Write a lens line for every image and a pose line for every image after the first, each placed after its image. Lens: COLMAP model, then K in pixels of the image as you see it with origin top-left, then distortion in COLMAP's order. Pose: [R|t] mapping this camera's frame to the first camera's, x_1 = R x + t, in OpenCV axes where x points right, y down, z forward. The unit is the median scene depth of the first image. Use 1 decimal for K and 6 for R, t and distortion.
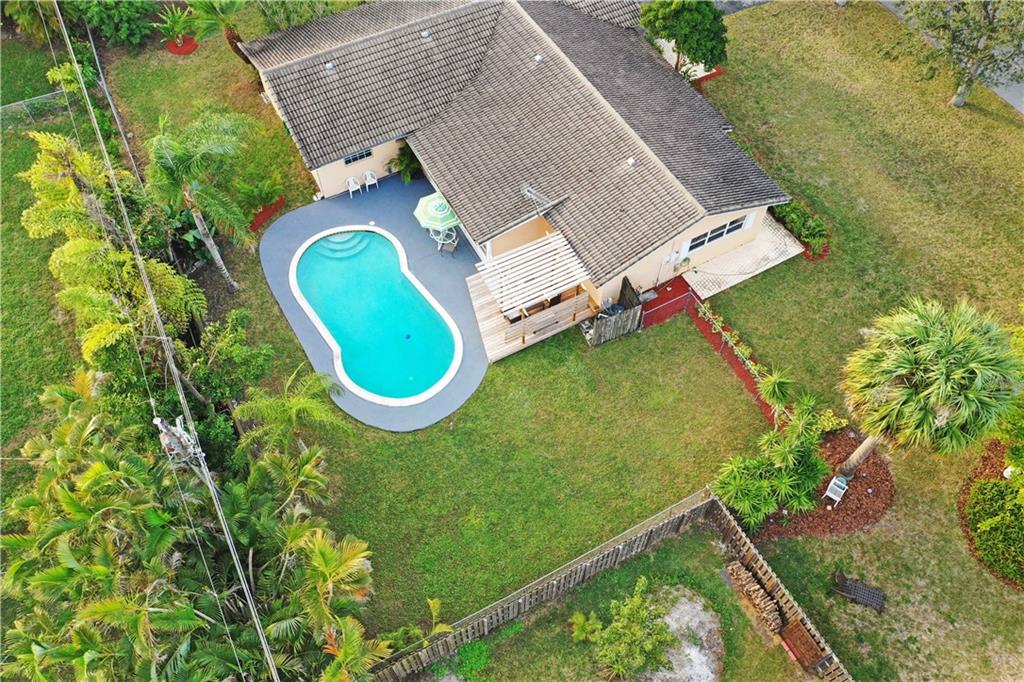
lens RADIAL K [[808.9, 0, 512.4], [0, 808.9, 340.8], [0, 0, 1]] dist [0.005888, 0.007079]
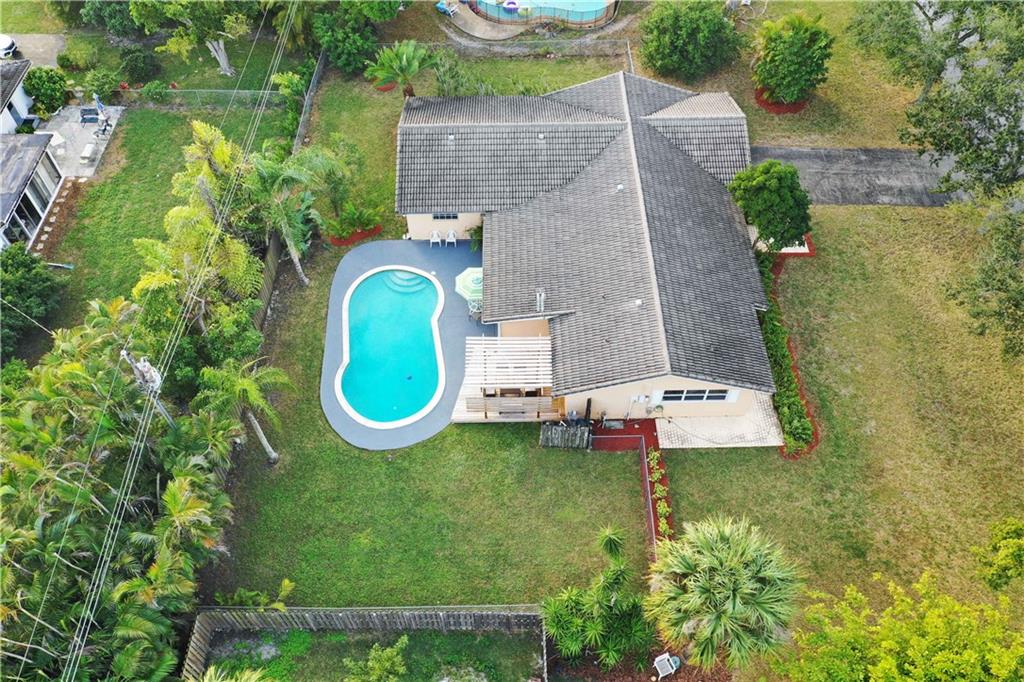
lens RADIAL K [[808.9, 0, 511.2], [0, 808.9, 340.1], [0, 0, 1]] dist [0.005888, 0.007079]
pose [[0.885134, 0.368245, -0.284489, 0.310141], [-0.386383, 0.922301, -0.008325, -0.096416], [0.259319, 0.117291, 0.958643, -0.075269]]
